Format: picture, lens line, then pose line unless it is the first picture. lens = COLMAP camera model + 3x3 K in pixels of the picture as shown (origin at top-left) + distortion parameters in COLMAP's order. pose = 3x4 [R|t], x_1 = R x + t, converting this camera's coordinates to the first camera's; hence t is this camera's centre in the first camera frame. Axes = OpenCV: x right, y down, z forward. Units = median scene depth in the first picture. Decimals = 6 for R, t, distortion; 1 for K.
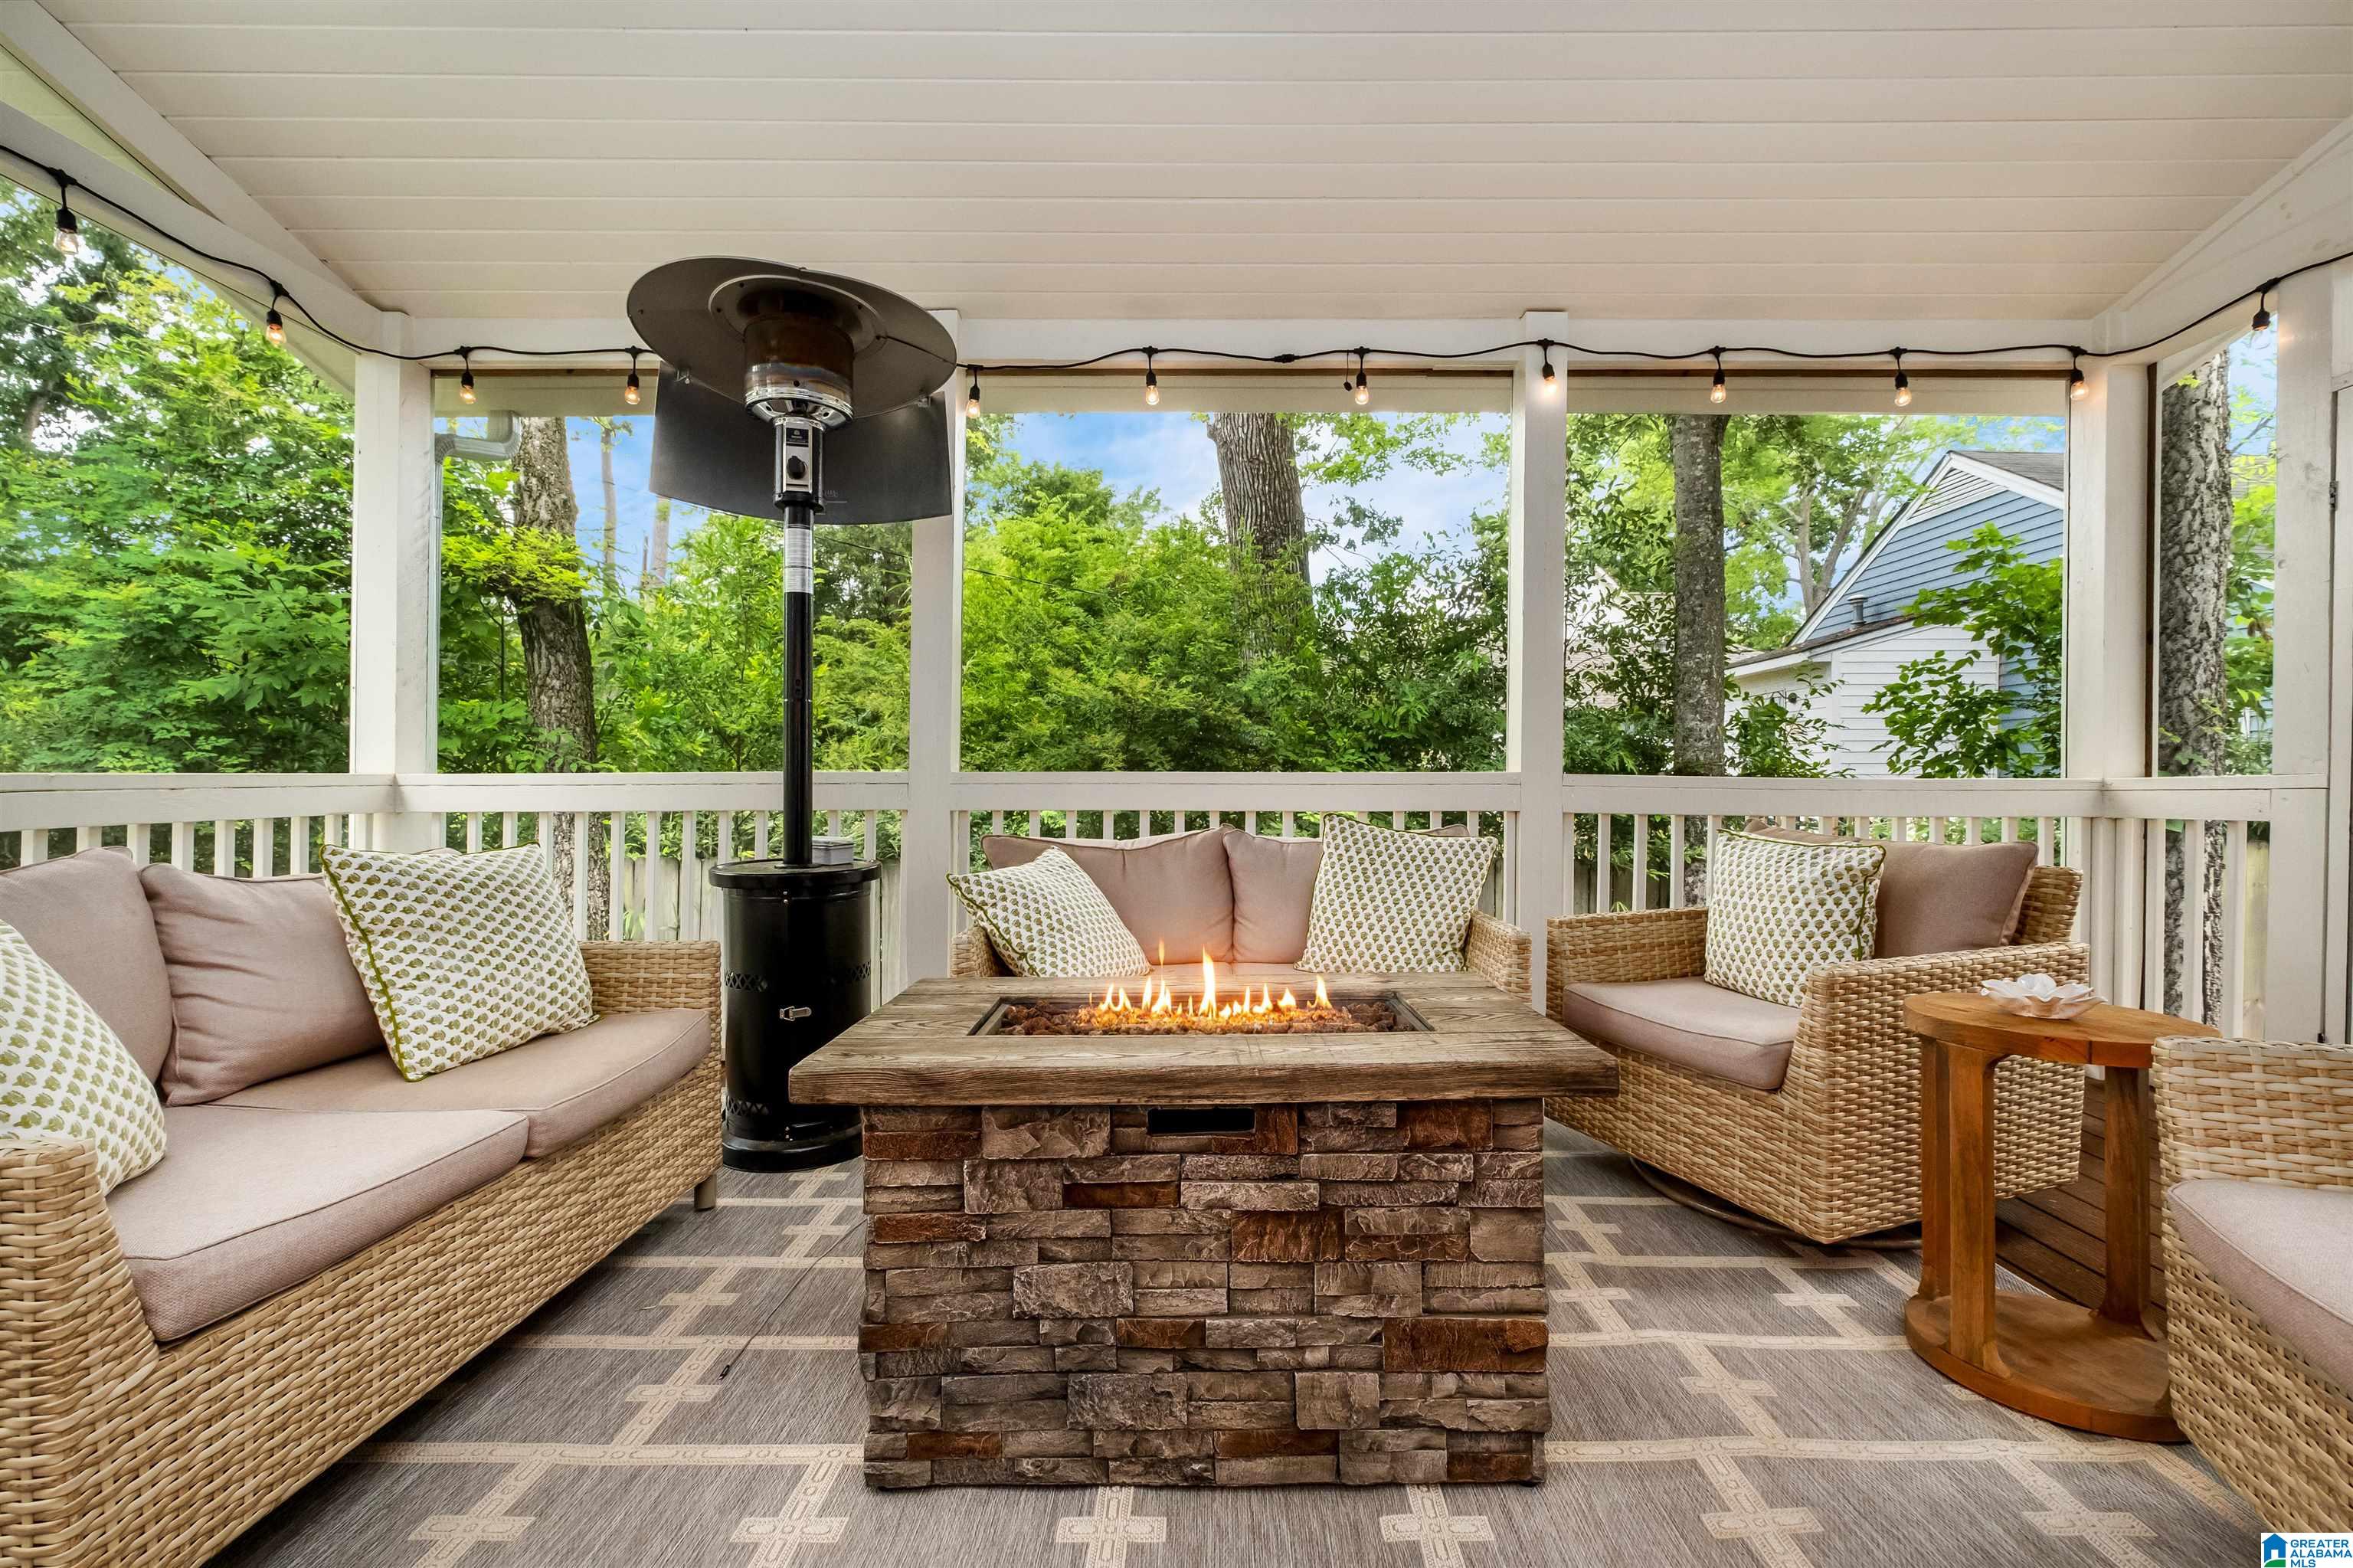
lens RADIAL K [[1027.1, 0, 1179.6], [0, 1027.1, 790.5], [0, 0, 1]] dist [-0.003924, -0.000491]
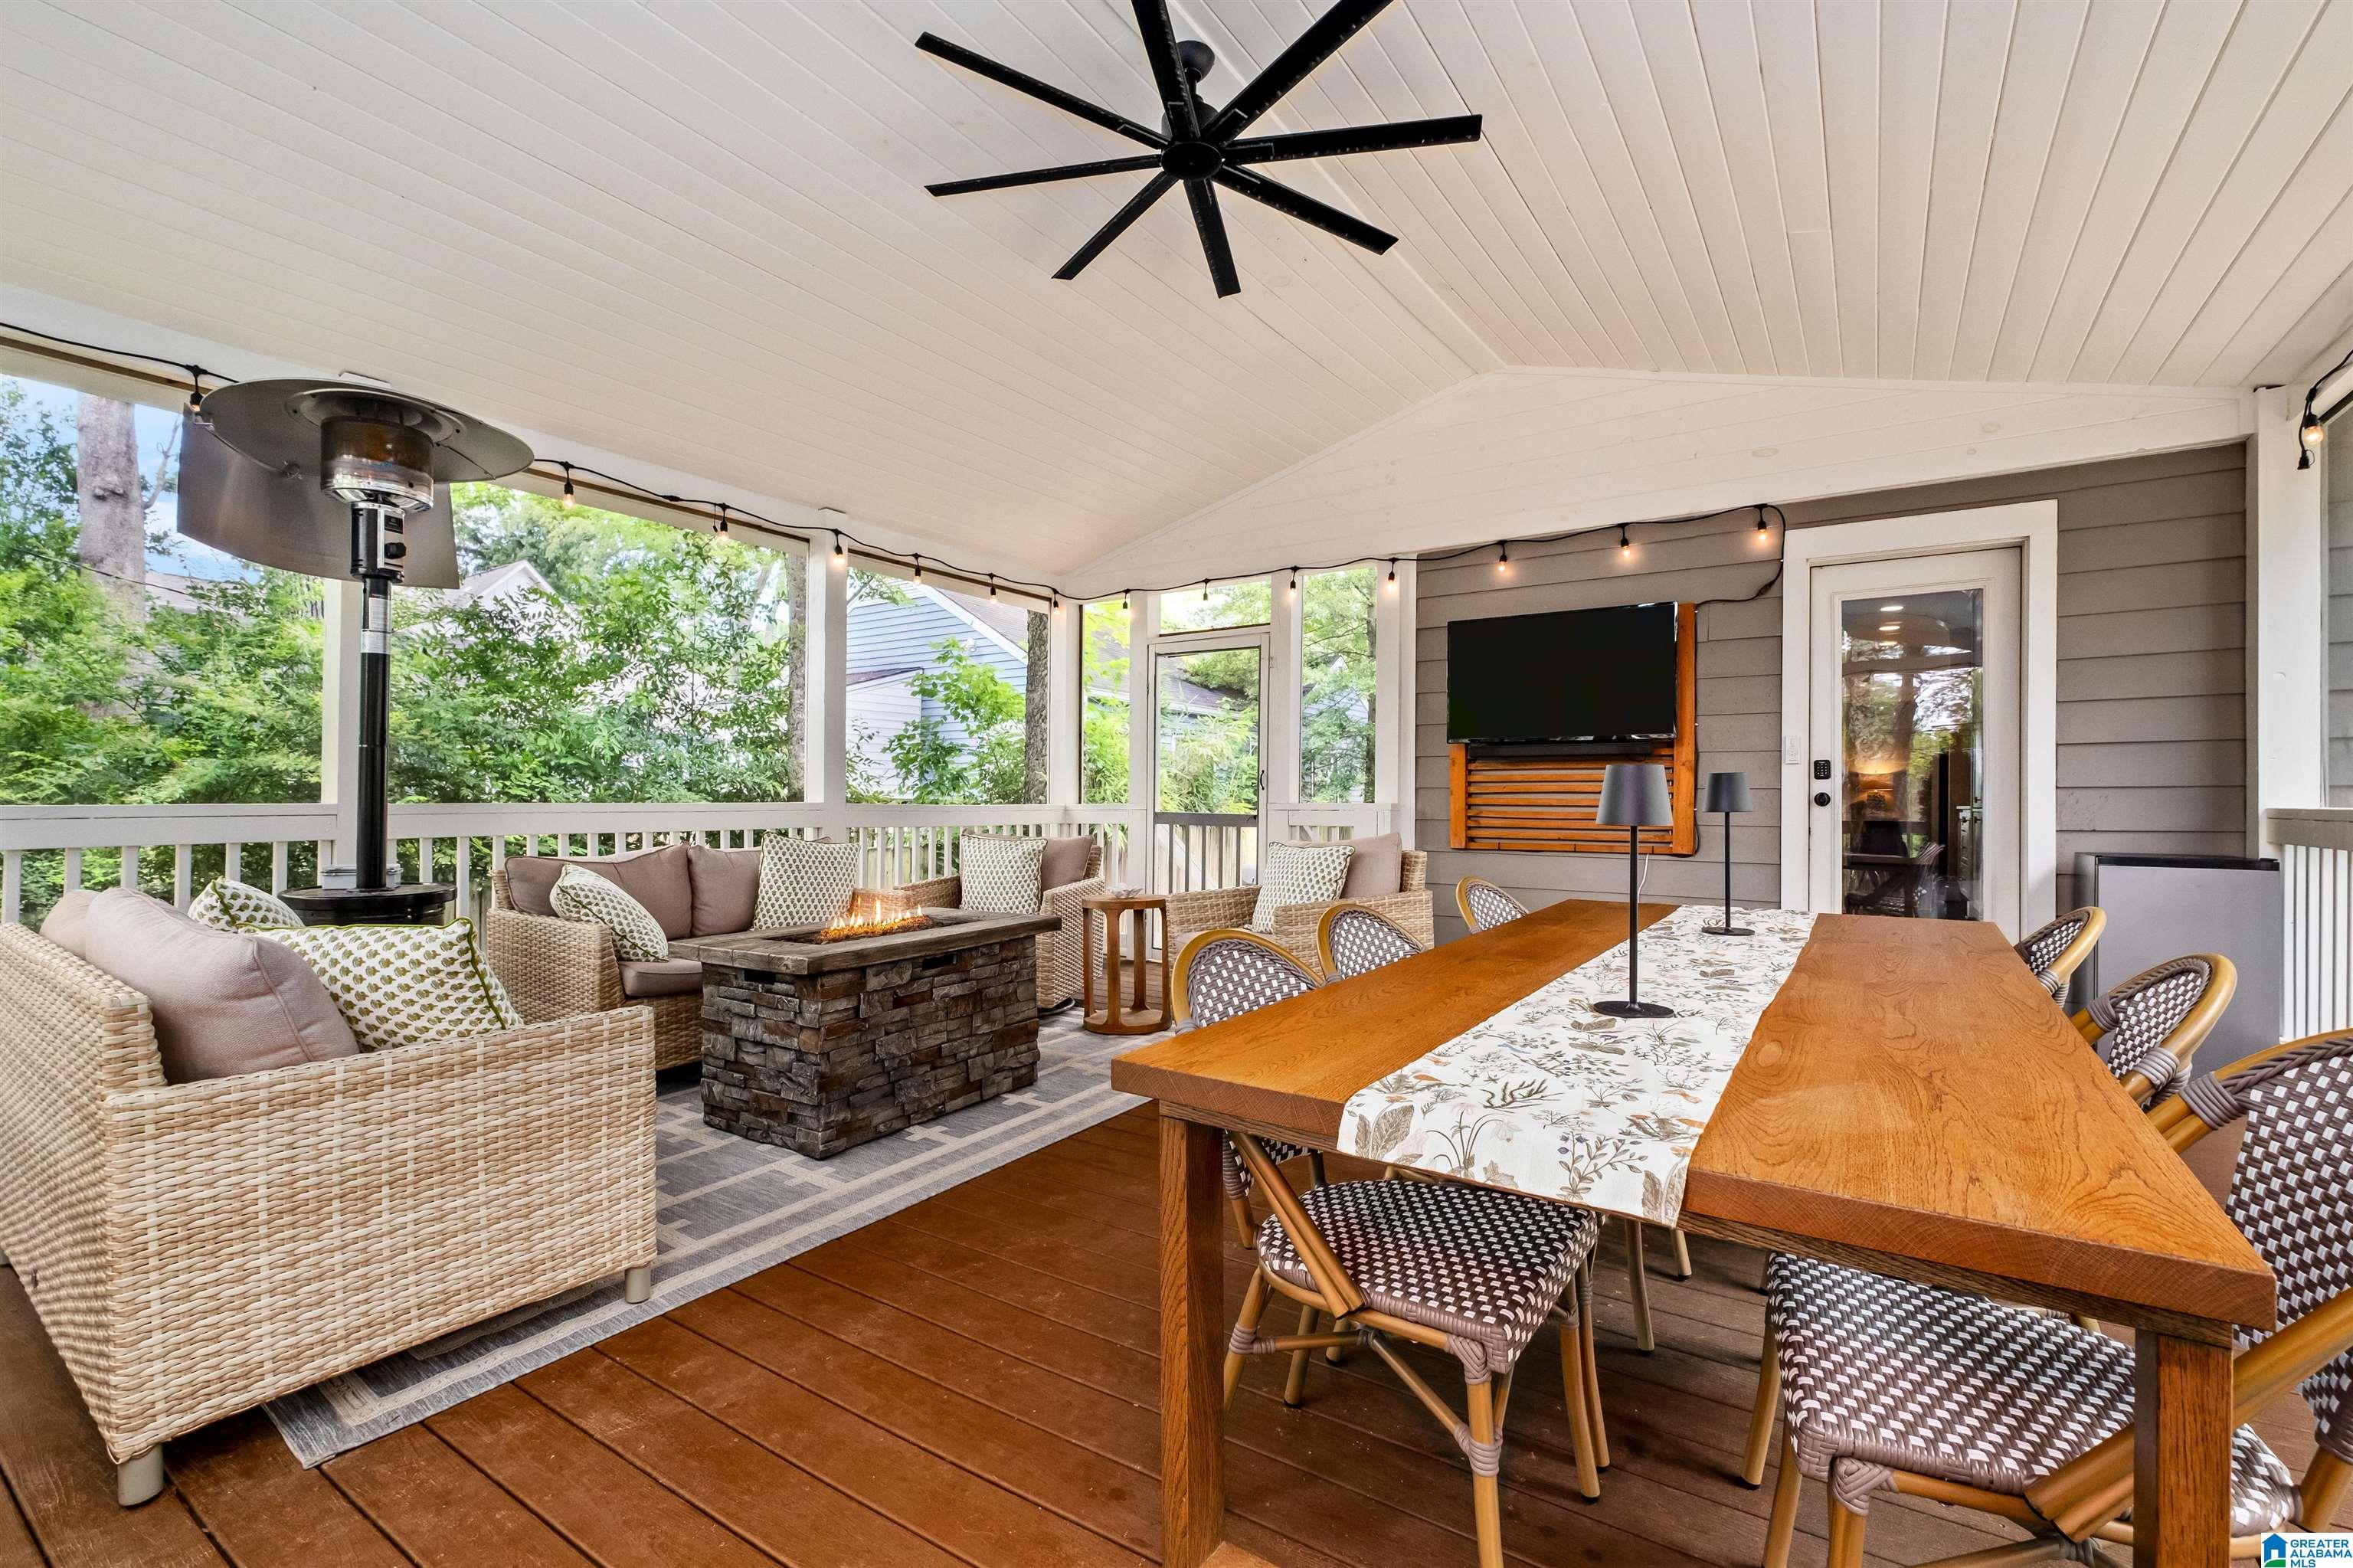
lens RADIAL K [[1027.1, 0, 1179.6], [0, 1027.1, 790.5], [0, 0, 1]] dist [-0.003924, -0.000491]
pose [[0.551518, 0.005397, 0.834145, -1.602935], [0.002720, 0.999962, -0.008269, -0.050748], [-0.834158, 0.006829, 0.551483, -0.748735]]
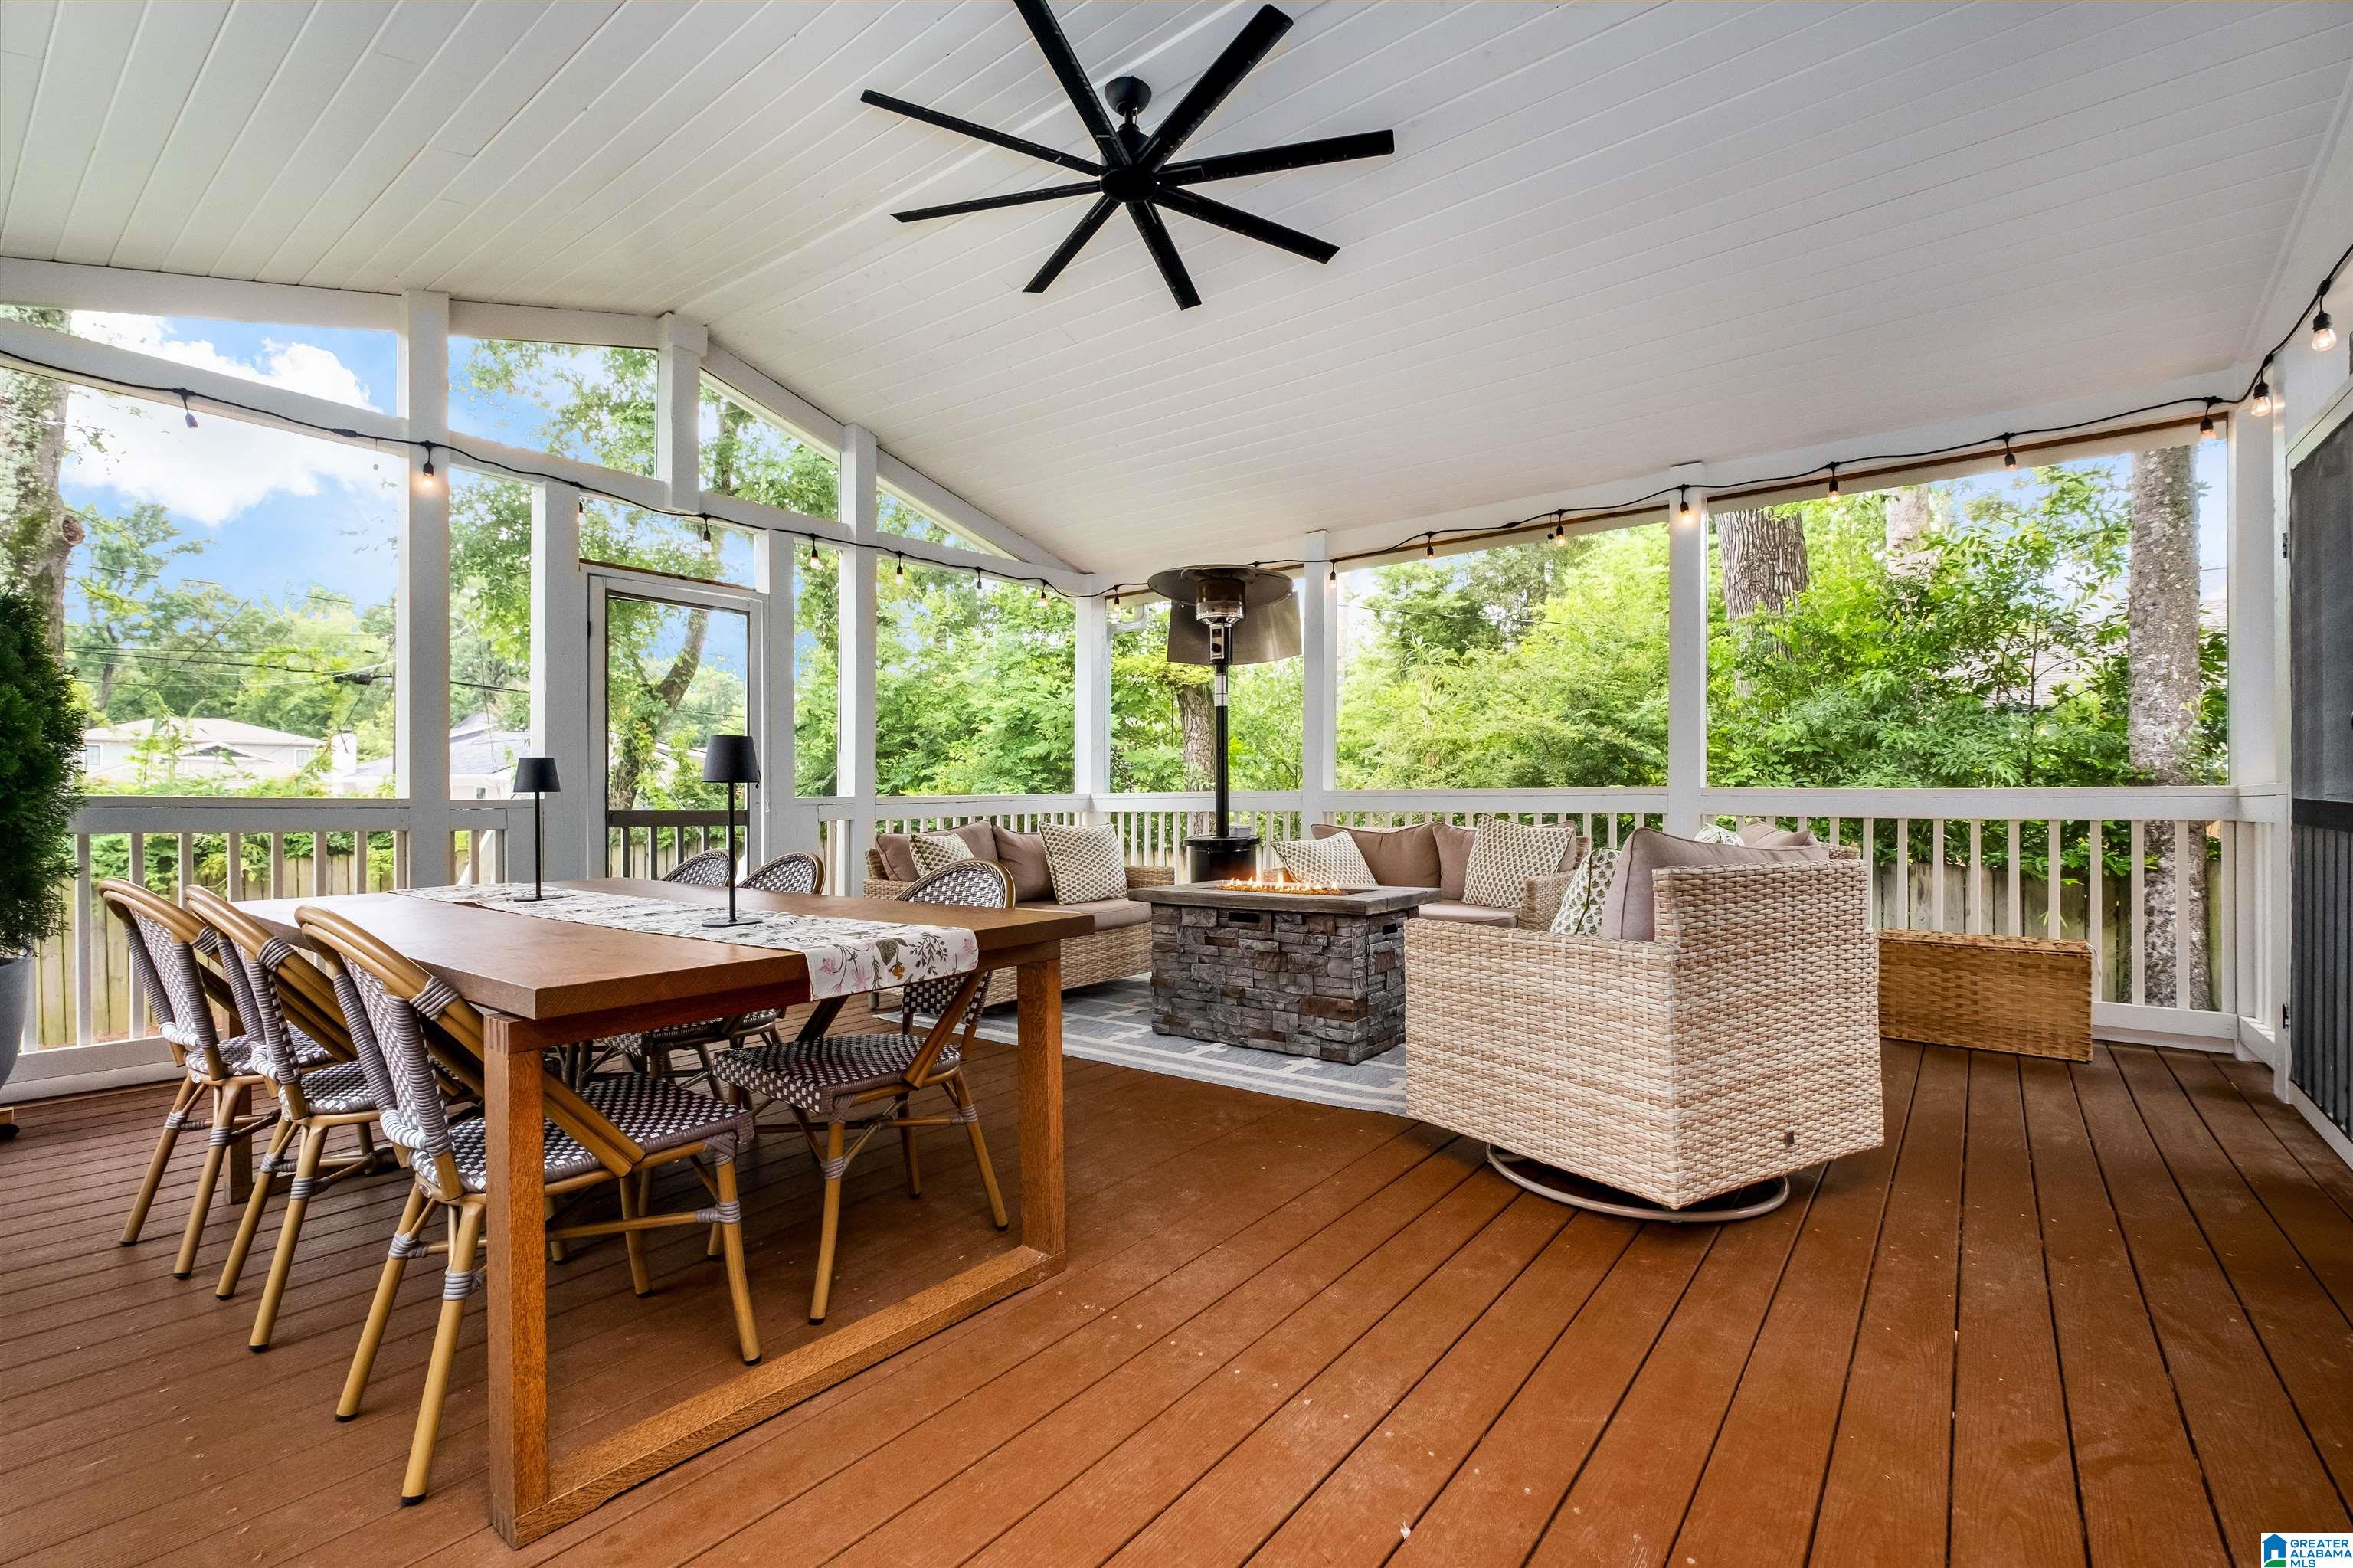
lens RADIAL K [[1007.8, 0, 1176.2], [0, 1007.8, 773.2], [0, 0, 1]] dist [-0.000297, -0.000026]
pose [[0.794458, -0.020587, -0.606970, 1.526469], [0.004584, 0.999600, -0.027904, 0.000526], [0.607302, 0.019386, 0.794235, -1.297232]]
